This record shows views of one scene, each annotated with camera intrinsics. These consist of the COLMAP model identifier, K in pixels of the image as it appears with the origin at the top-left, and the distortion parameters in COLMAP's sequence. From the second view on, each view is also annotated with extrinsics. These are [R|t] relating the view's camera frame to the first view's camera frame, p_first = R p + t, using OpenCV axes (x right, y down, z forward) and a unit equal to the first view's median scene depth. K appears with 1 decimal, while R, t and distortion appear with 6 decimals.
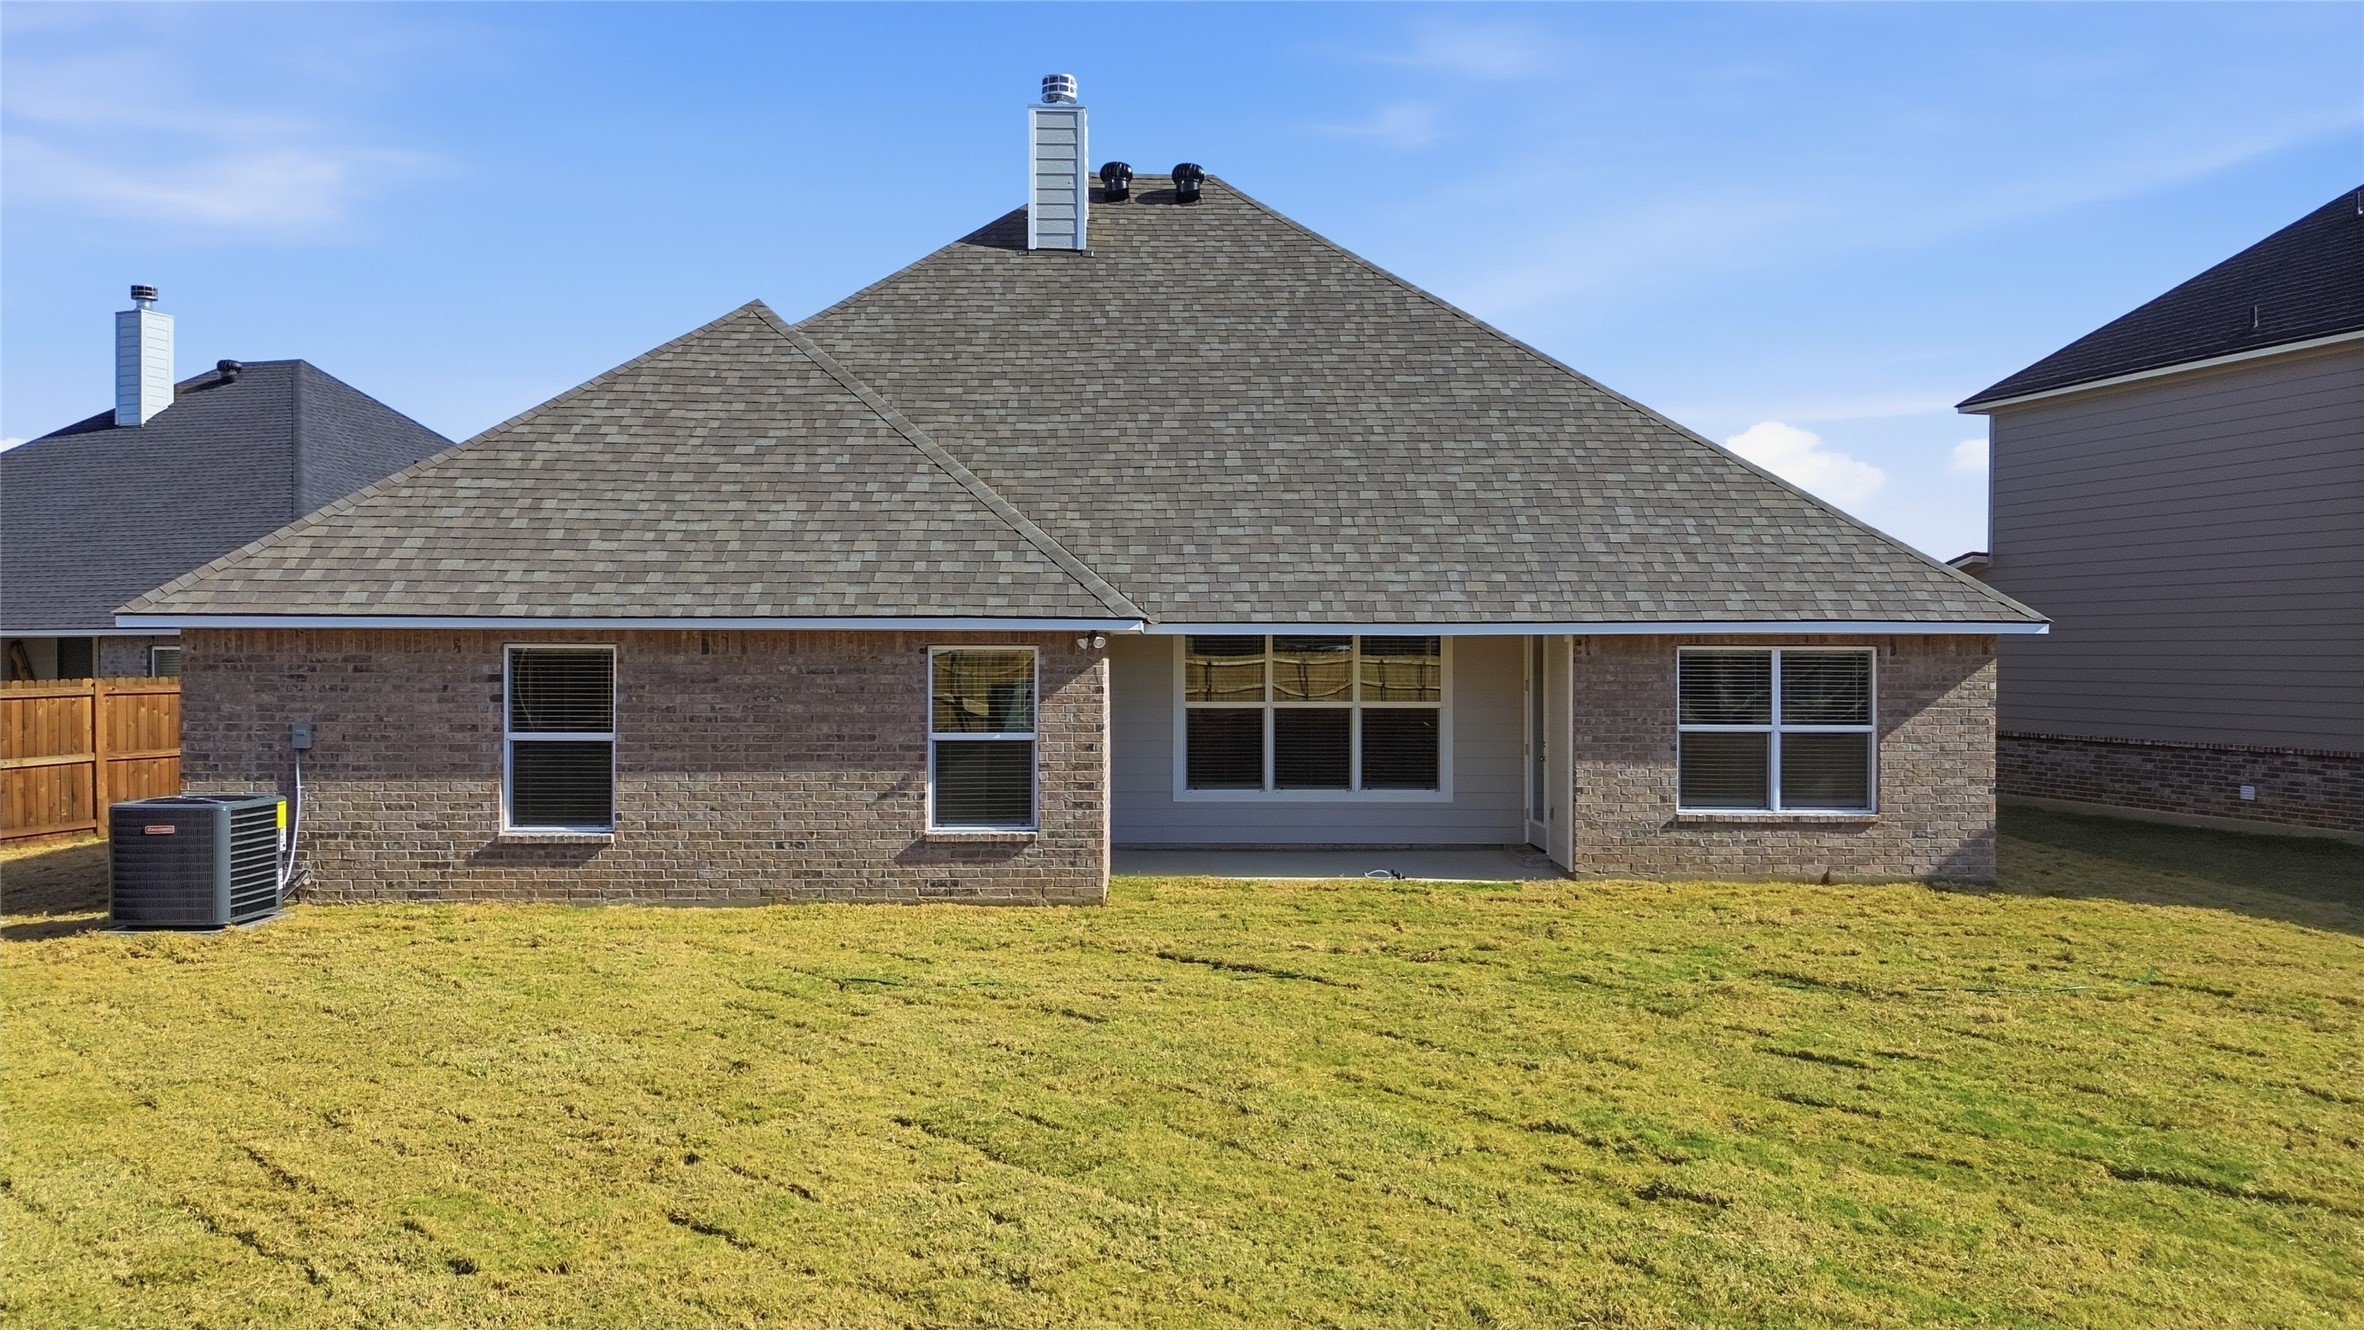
lens RADIAL K [[1672.1, 0, 1187.8], [0, 1672.1, 664.2], [0, 0, 1]] dist [0.043813, -0.019050]
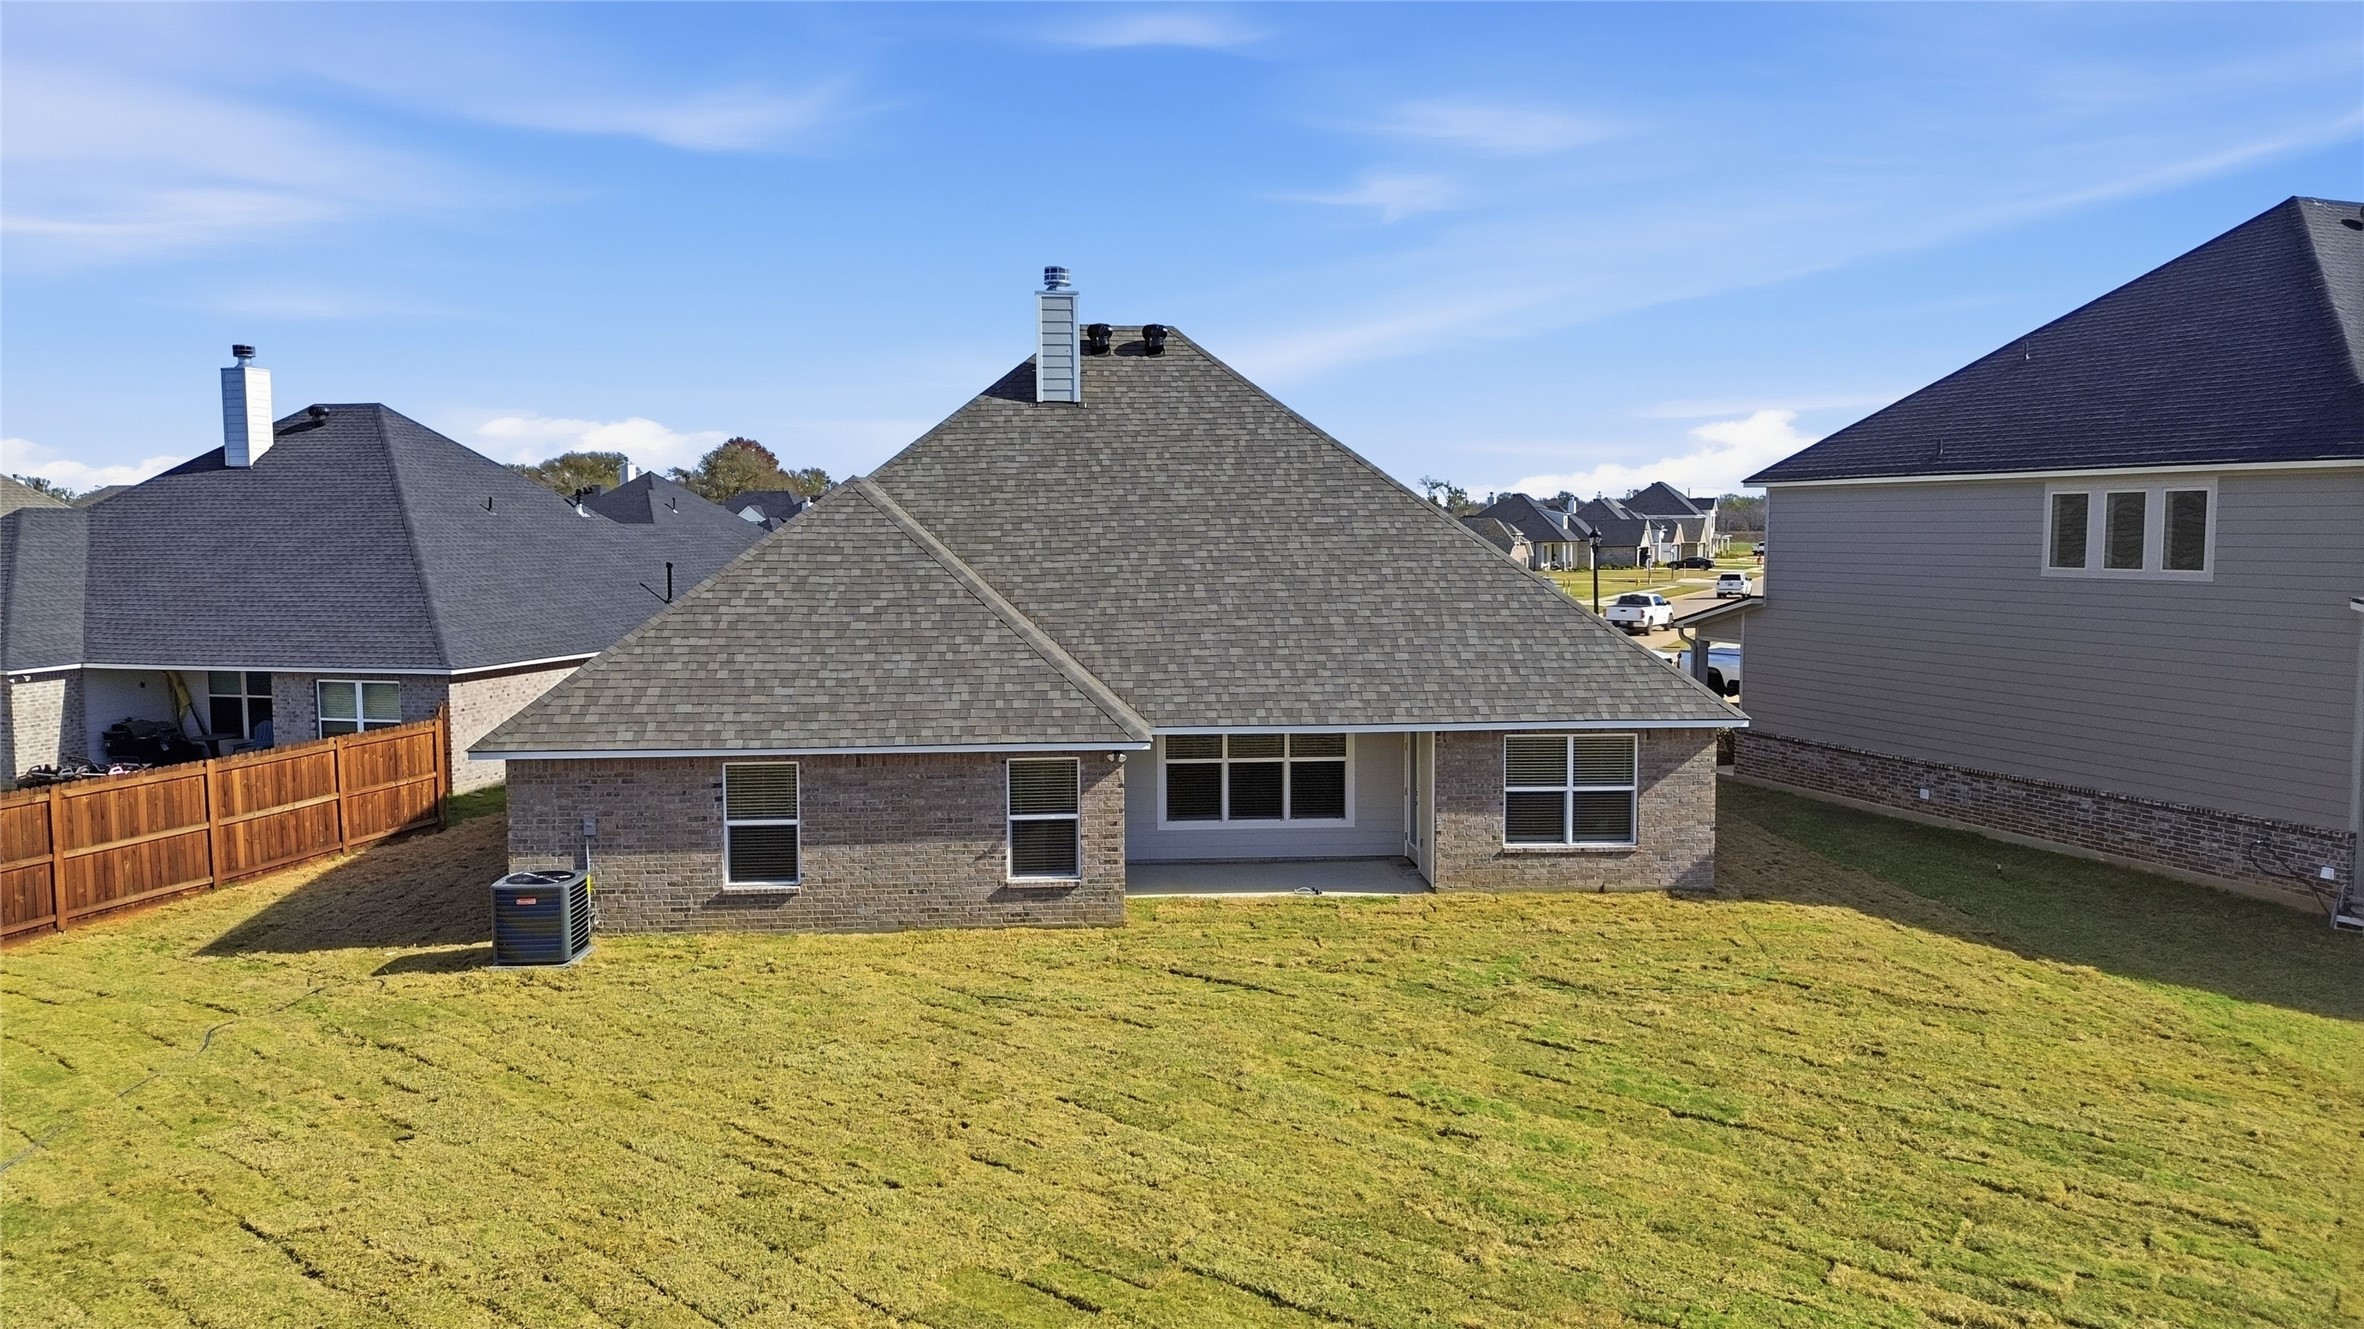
lens RADIAL K [[1661.2, 0, 1189.9], [0, 1661.2, 661.7], [0, 0, 1]] dist [0.084512, -0.105576]
pose [[0.998510, -0.010199, 0.053615, -0.064075], [0.006155, 0.997160, 0.075065, -0.191089], [-0.054229, -0.074623, 0.995736, -0.449693]]
